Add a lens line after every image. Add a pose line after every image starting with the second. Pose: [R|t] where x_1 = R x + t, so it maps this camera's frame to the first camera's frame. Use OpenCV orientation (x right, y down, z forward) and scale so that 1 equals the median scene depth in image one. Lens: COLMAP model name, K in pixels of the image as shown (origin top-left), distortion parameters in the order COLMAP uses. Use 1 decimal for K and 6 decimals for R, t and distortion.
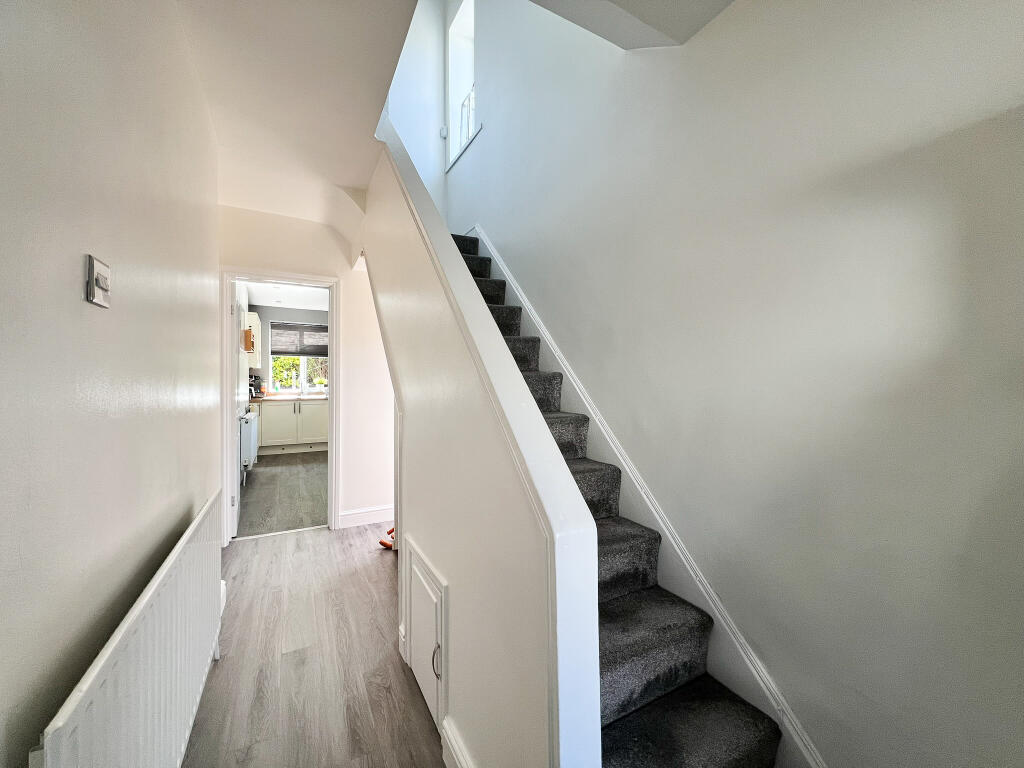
lens RADIAL K [[409.7, 0, 509.1], [0, 409.7, 378.3], [0, 0, 1]] dist [-0.002835, 0.000432]
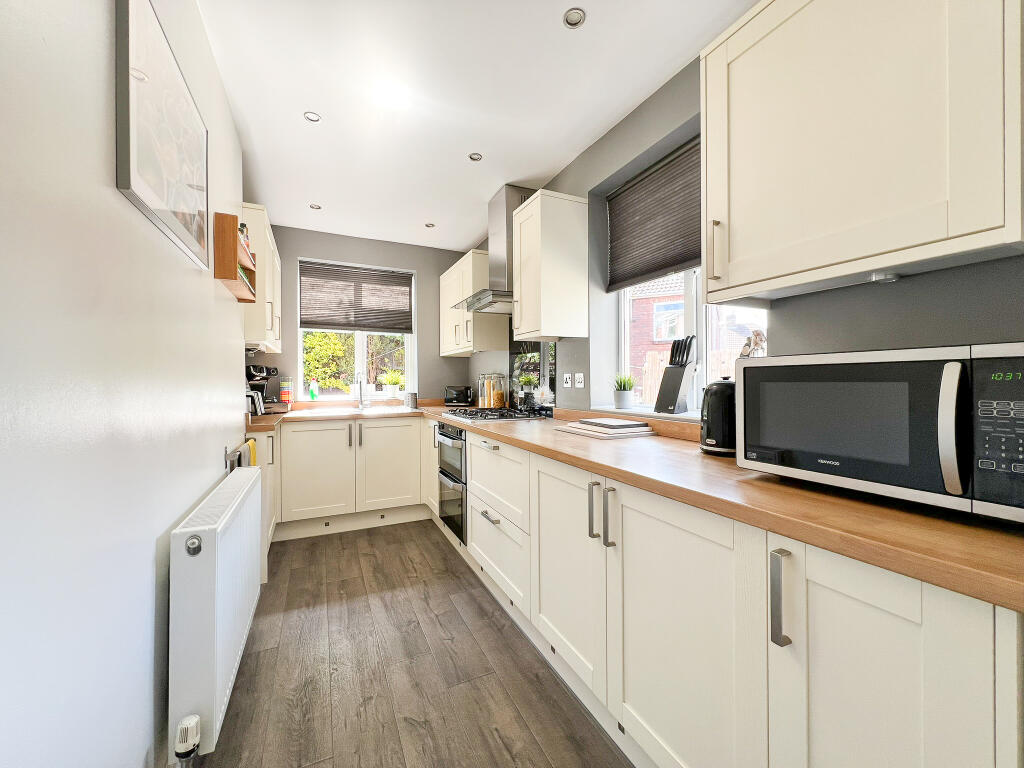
lens RADIAL K [[409.7, 0, 510.8], [0, 409.7, 381.5], [0, 0, 1]] dist [-0.002835, 0.000432]
pose [[0.998394, -0.007969, -0.056097, -0.296875], [0.008281, 0.999951, 0.005339, 0.008912], [0.056052, -0.005795, 0.998411, 0.513280]]
